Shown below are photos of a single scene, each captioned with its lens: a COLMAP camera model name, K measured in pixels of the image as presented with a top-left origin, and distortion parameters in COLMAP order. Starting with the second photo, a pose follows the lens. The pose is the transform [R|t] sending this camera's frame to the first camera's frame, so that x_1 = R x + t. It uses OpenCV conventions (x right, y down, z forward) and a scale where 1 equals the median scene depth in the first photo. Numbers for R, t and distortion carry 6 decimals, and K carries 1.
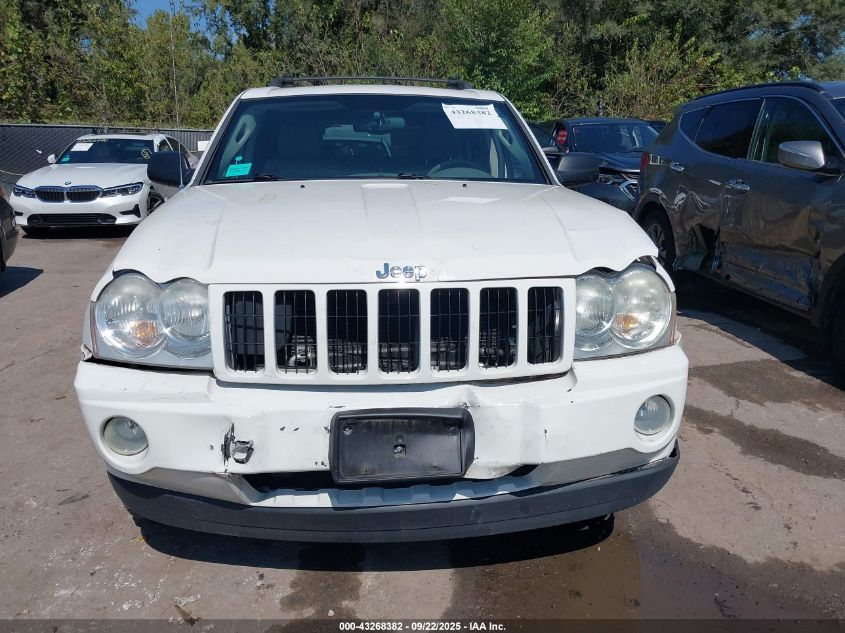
lens RADIAL K [[649.4, 0, 422.3], [0, 649.4, 324.6], [0, 0, 1]] dist [-0.001768, -0.003631]
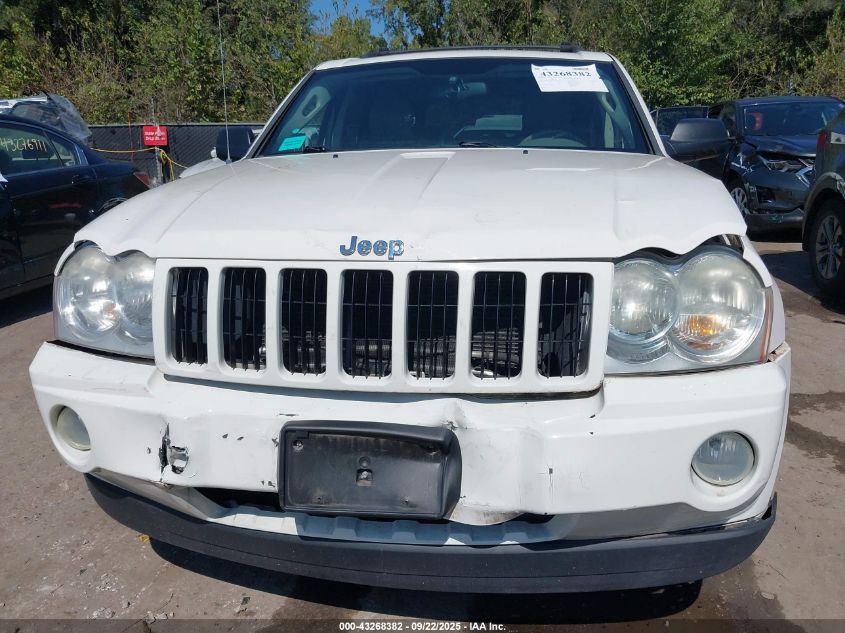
lens RADIAL K [[666.3, 0, 422.5], [0, 666.3, 316.5], [0, 0, 1]] dist [-0.058358, 0.072979]
pose [[0.971566, 0.042579, -0.232908, 0.204561], [-0.044351, 0.999013, -0.002377, 0.000391], [0.232577, 0.012639, 0.972496, 0.230181]]
